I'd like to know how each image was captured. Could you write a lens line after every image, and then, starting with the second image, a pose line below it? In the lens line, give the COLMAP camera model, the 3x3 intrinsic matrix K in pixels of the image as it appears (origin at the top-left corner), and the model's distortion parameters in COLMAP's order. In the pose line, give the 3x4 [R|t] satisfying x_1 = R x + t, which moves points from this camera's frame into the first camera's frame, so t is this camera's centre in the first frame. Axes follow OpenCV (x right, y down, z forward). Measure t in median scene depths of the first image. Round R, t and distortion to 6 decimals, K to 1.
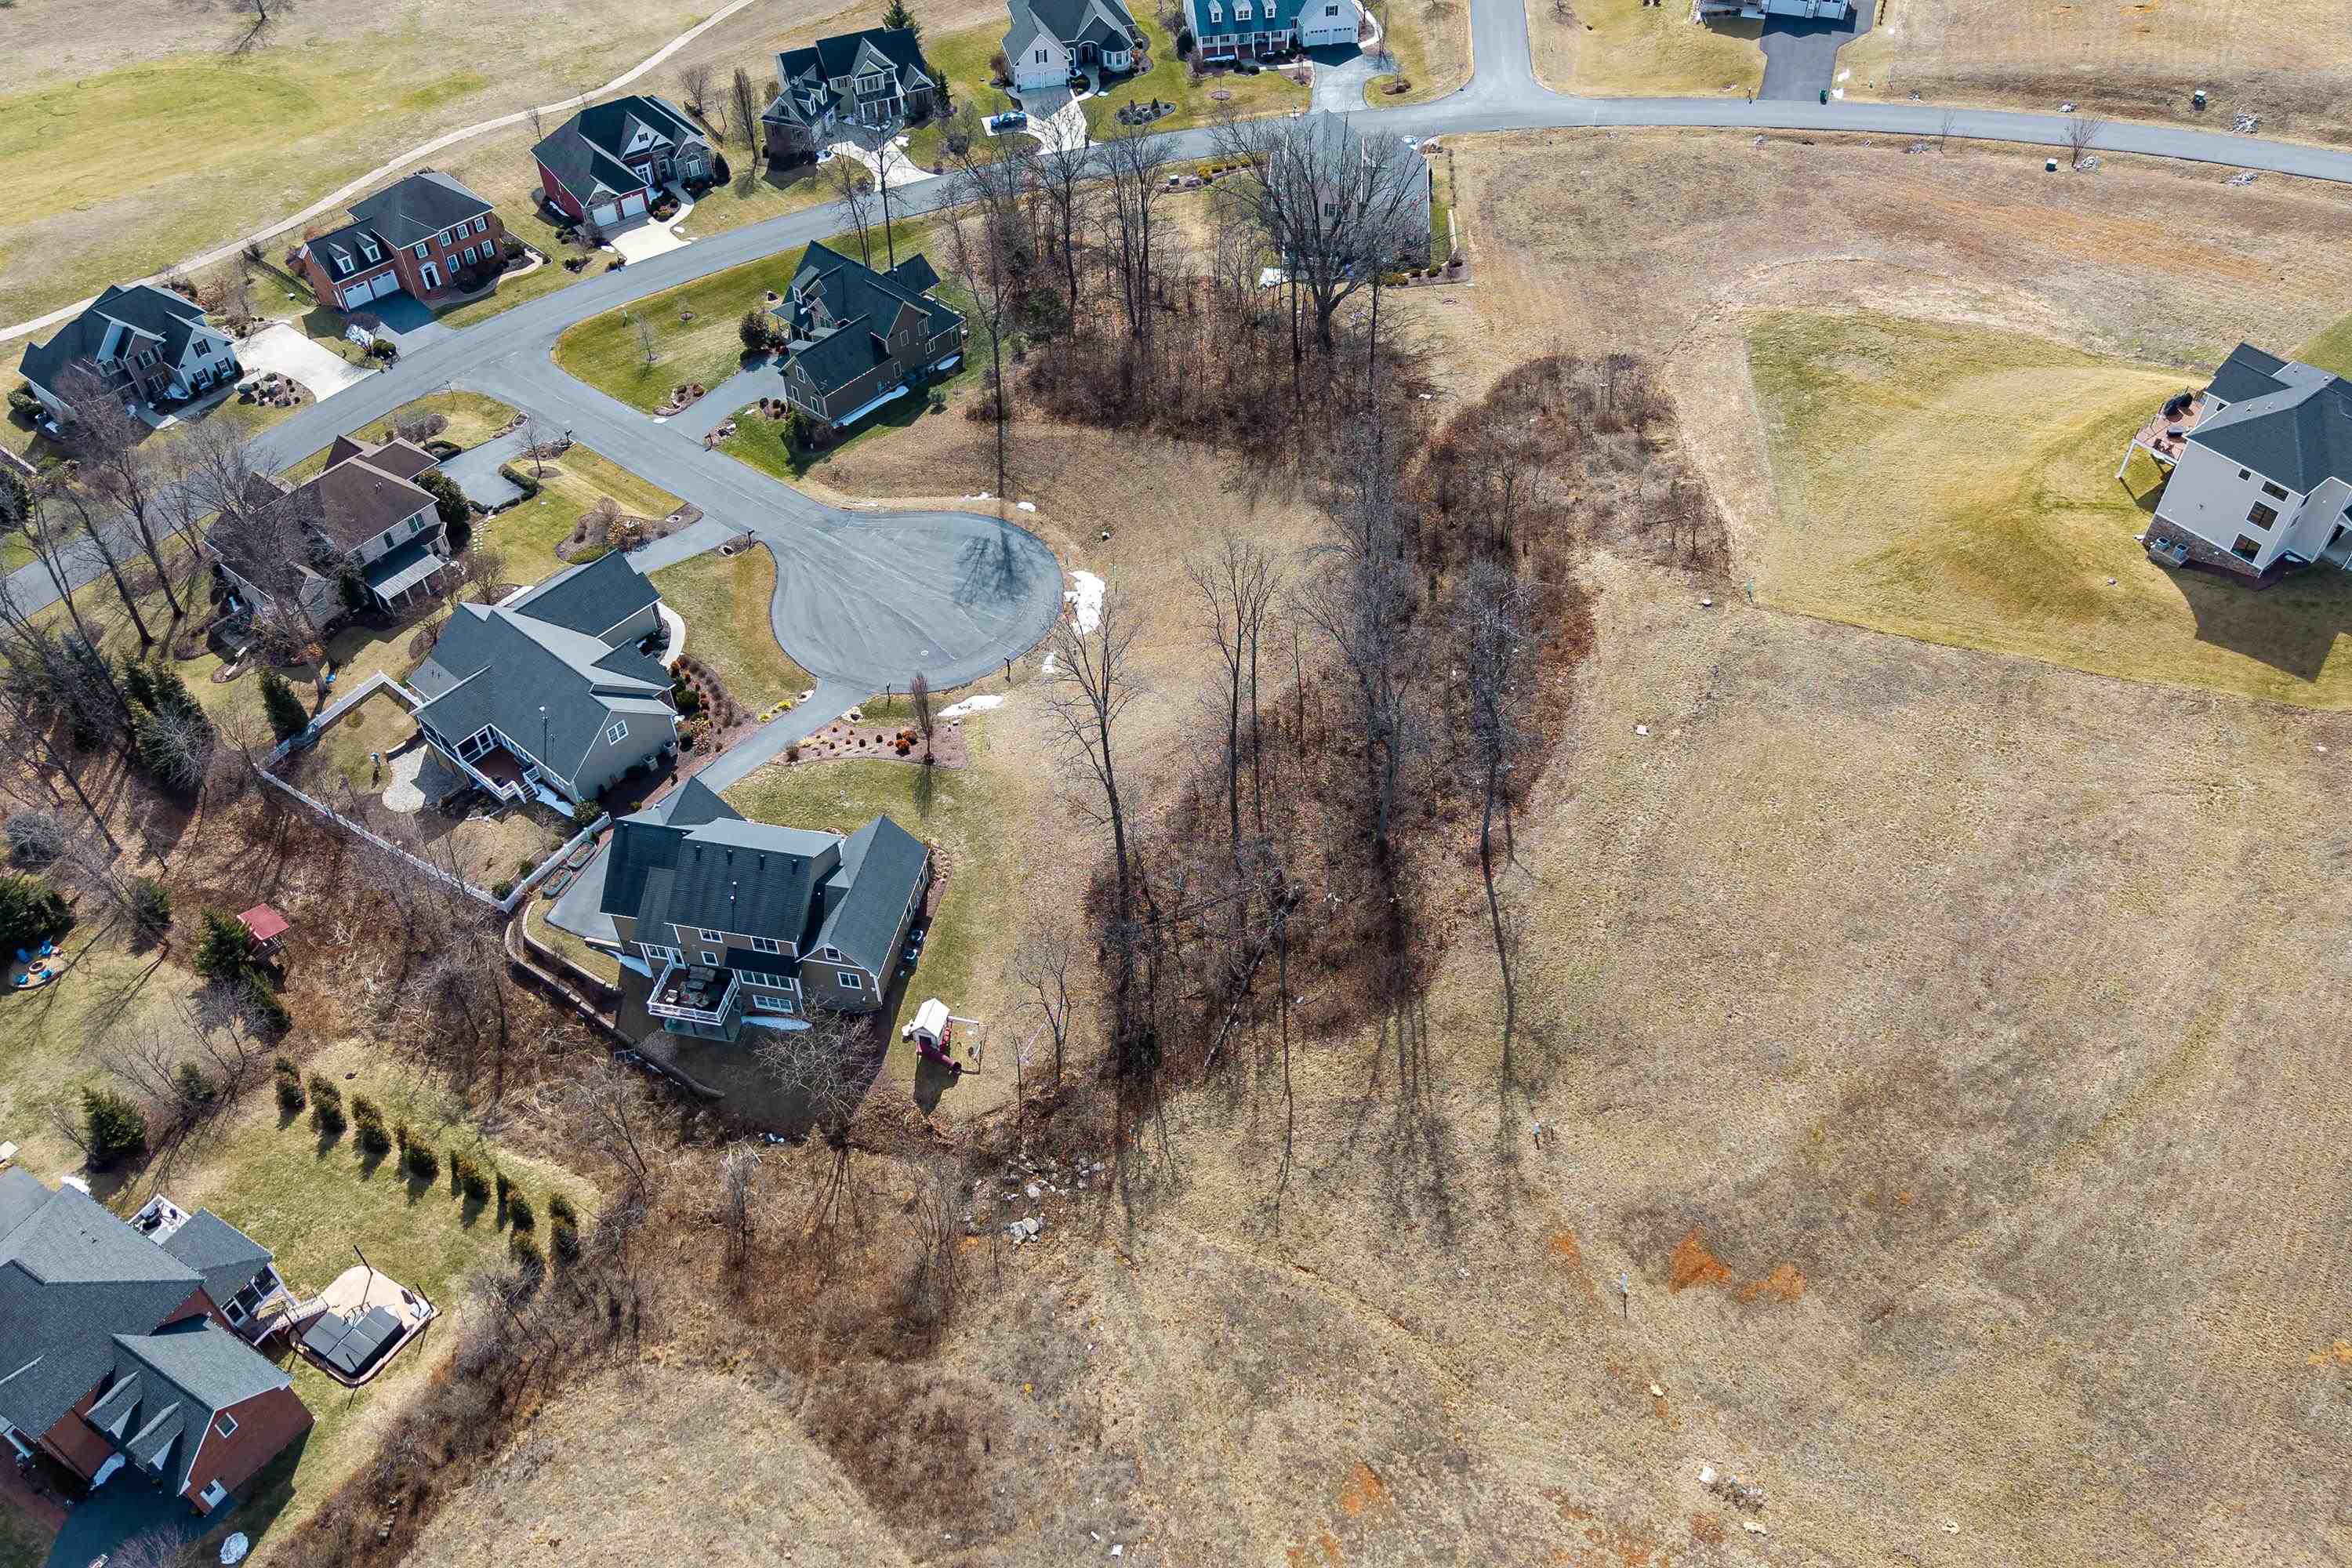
lens RADIAL K [[1853.4, 0, 1187.2], [0, 1853.4, 779.4], [0, 0, 1]] dist [0.064455, -0.106010]
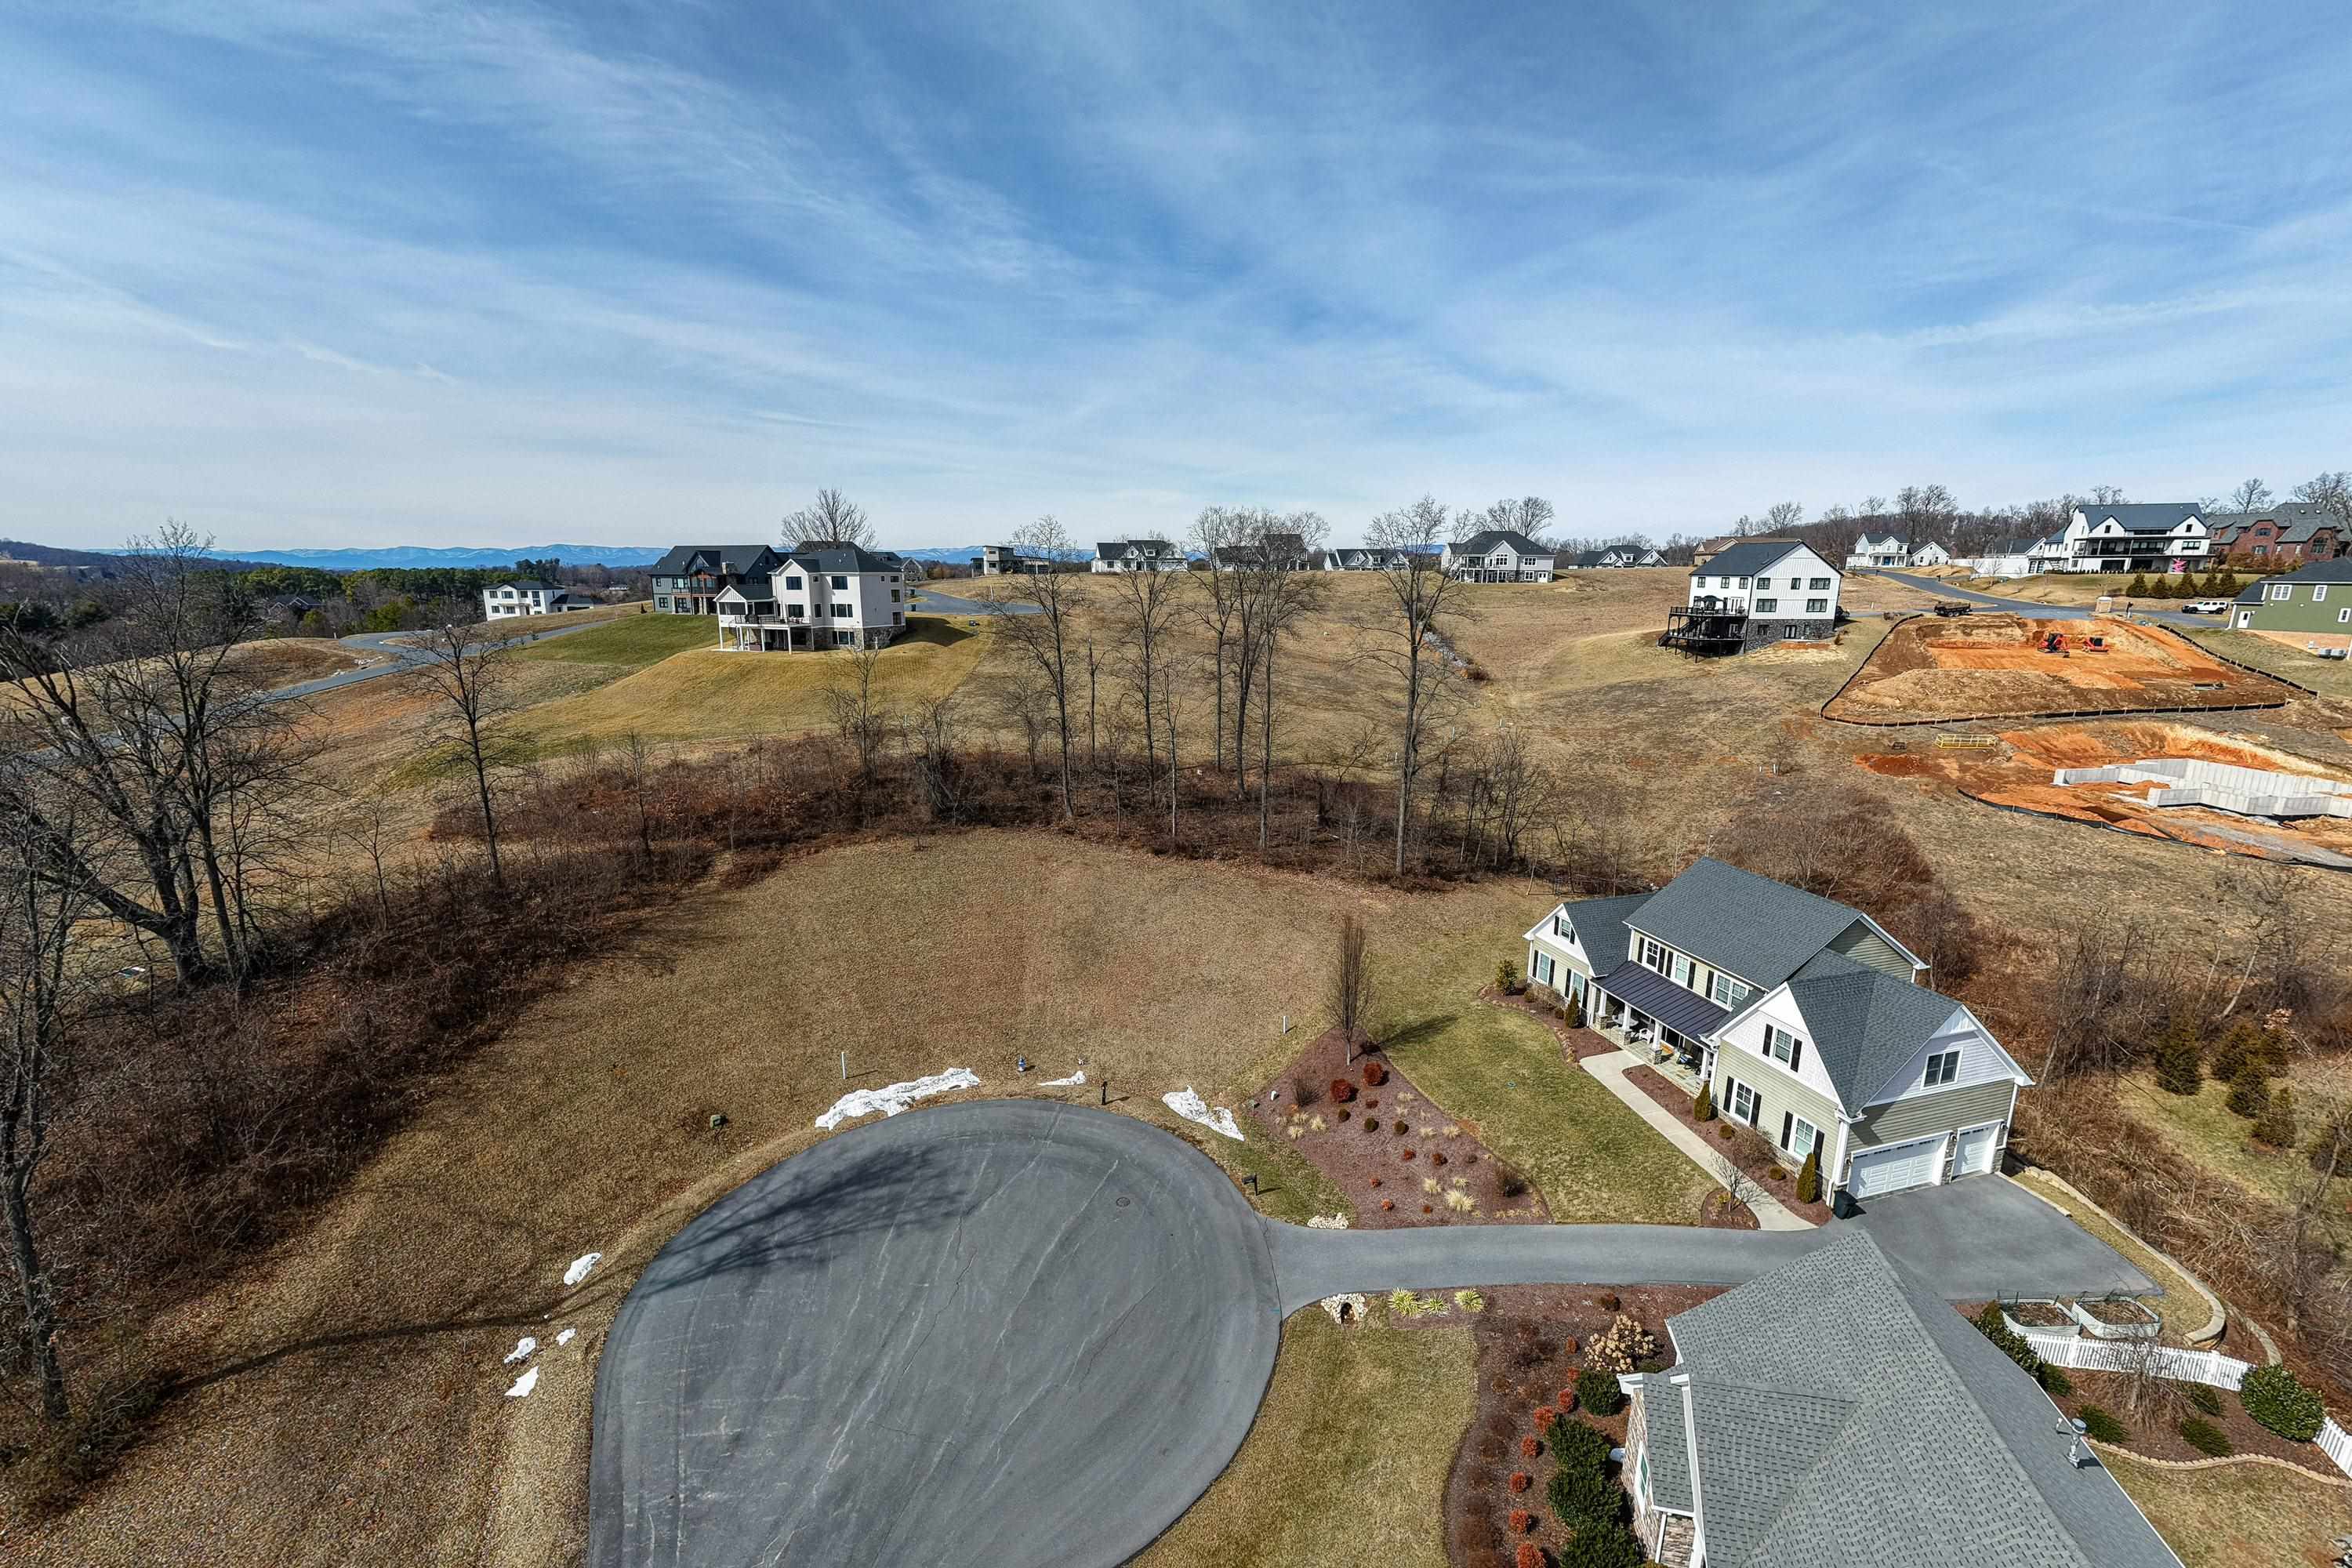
lens RADIAL K [[980.9, 0, 1174.0], [0, 980.9, 772.0], [0, 0, 1]] dist [-0.001189, 0.000248]
pose [[-0.469218, -0.170919, 0.866384, -0.420584], [0.638882, 0.611600, 0.466663, -0.299813], [-0.609643, 0.772484, -0.177776, 1.091196]]
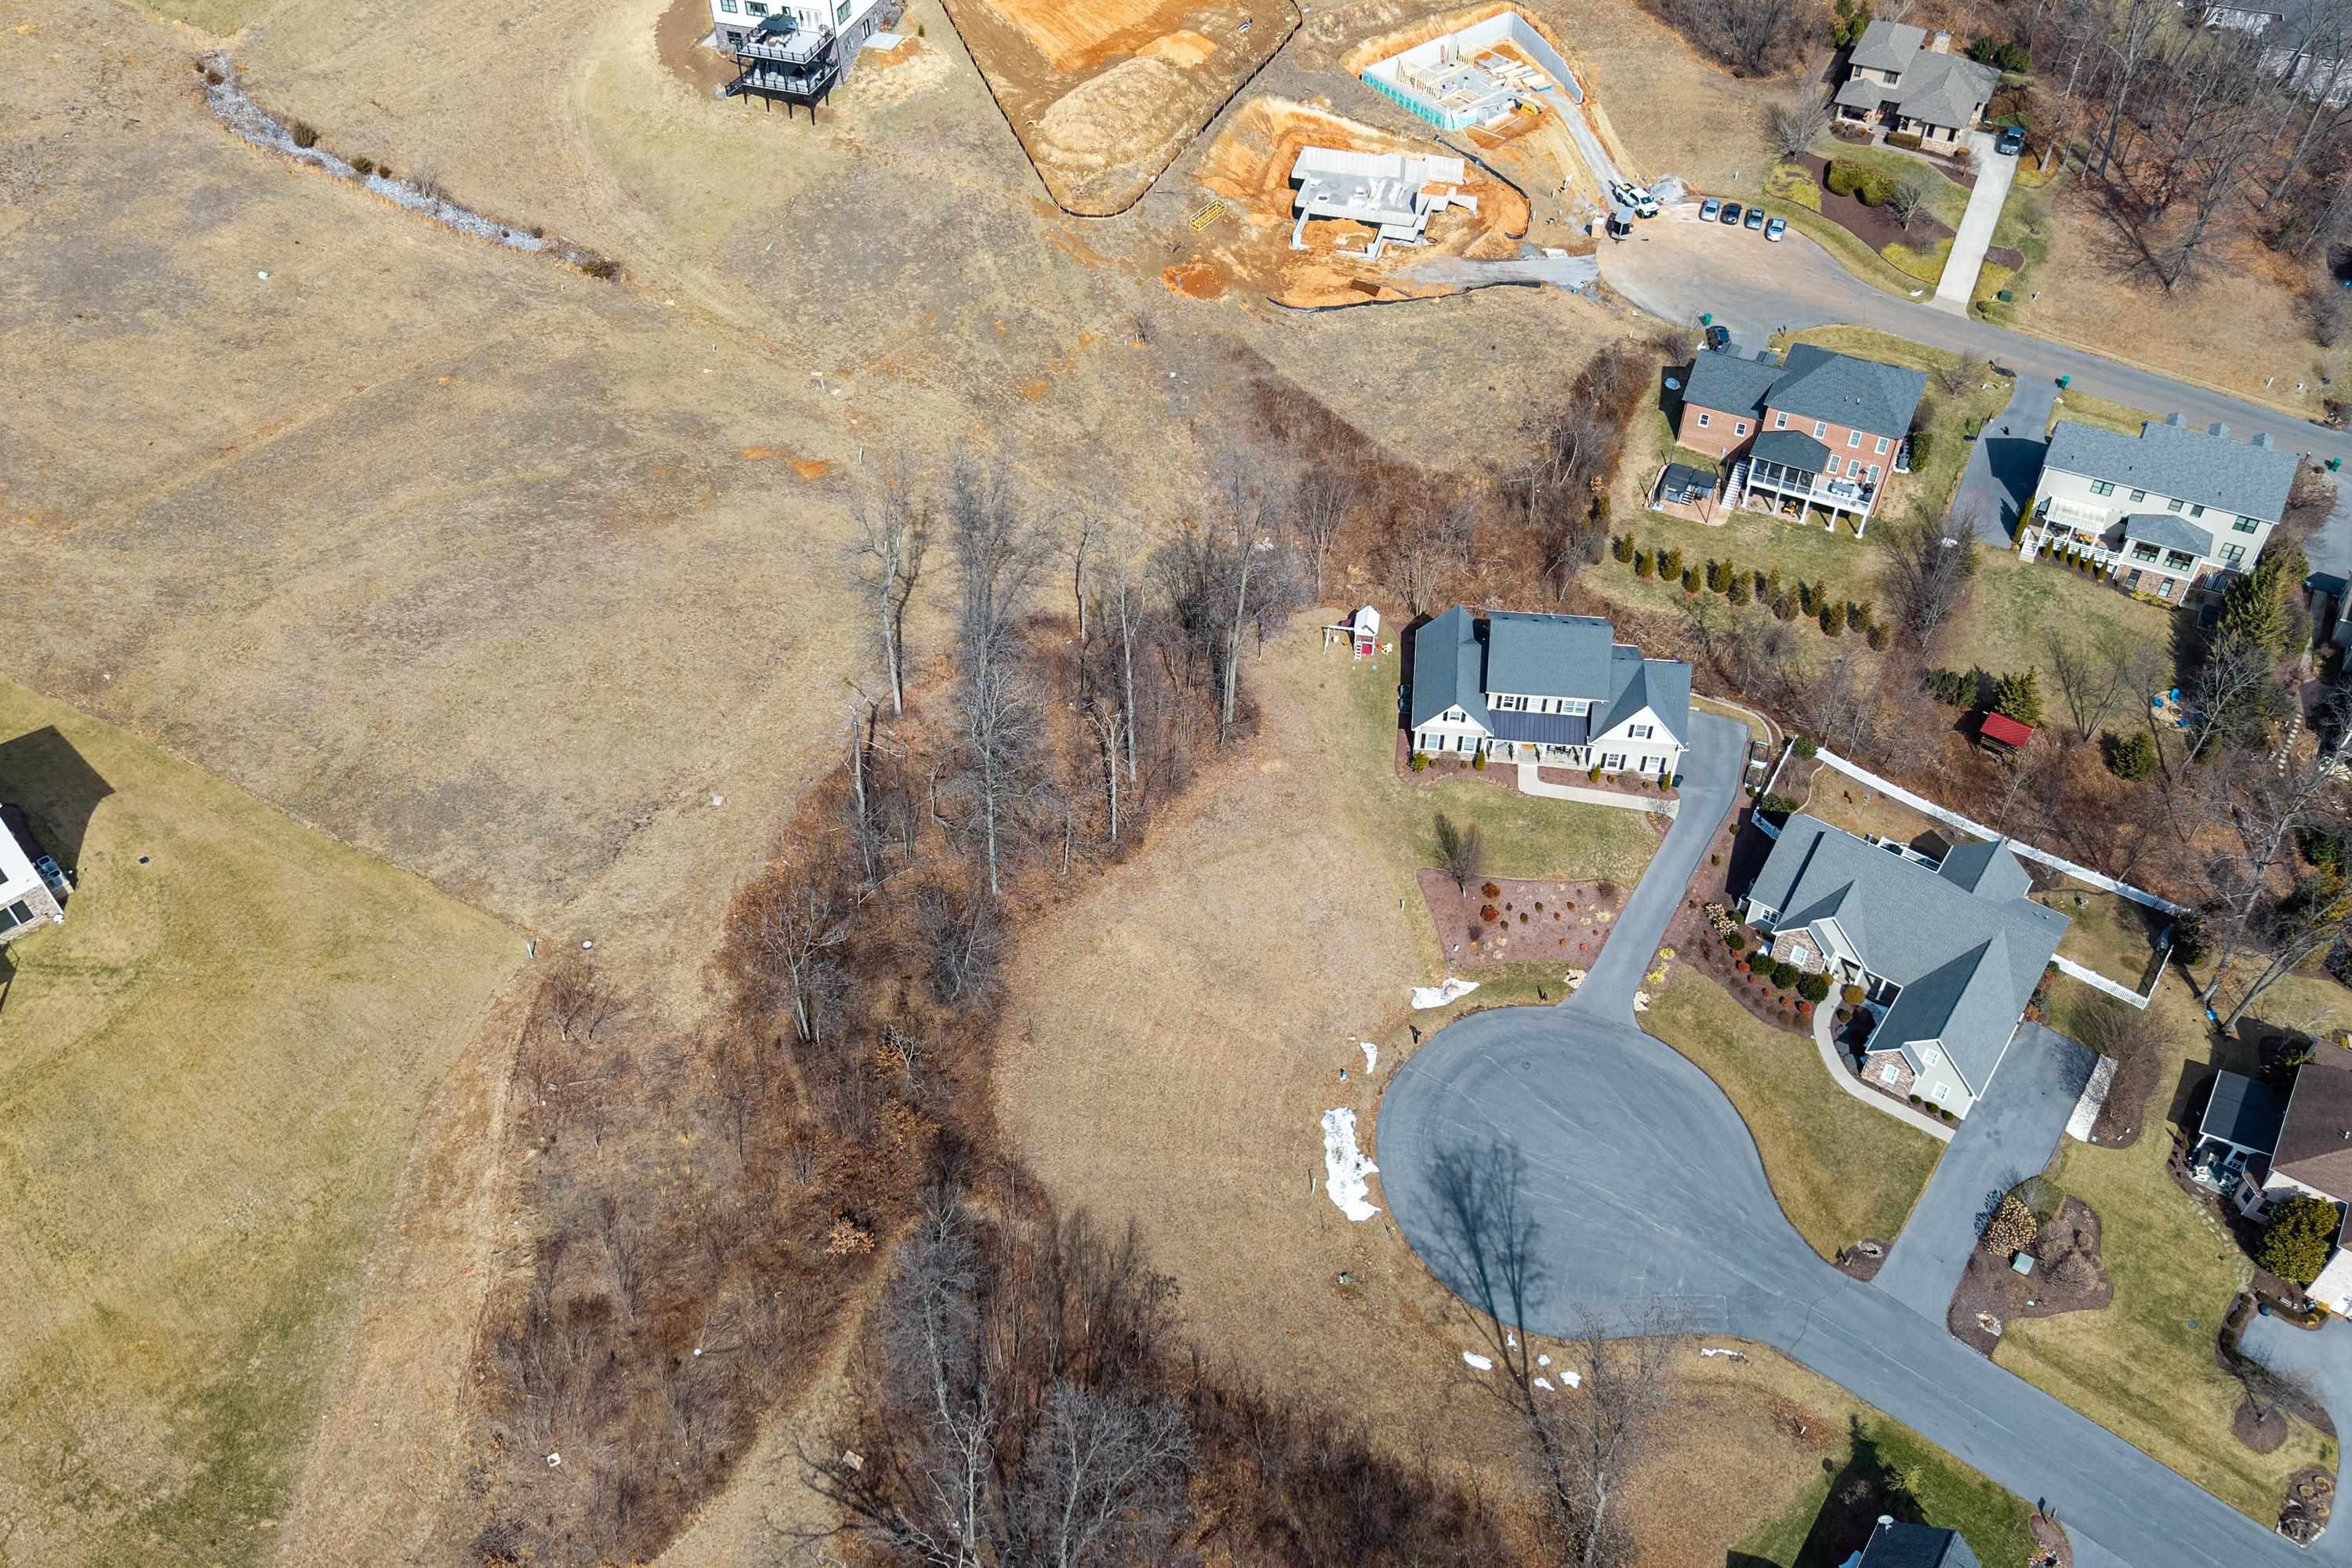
lens RADIAL K [[1853.4, 0, 1191.6], [0, 1853.4, 782.4], [0, 0, 1]] dist [0.064455, -0.106010]
pose [[-0.996506, 0.067978, -0.048523, 0.042037], [-0.050829, -0.032619, 0.998175, -1.009632], [0.066271, 0.997153, 0.035961, 0.962906]]
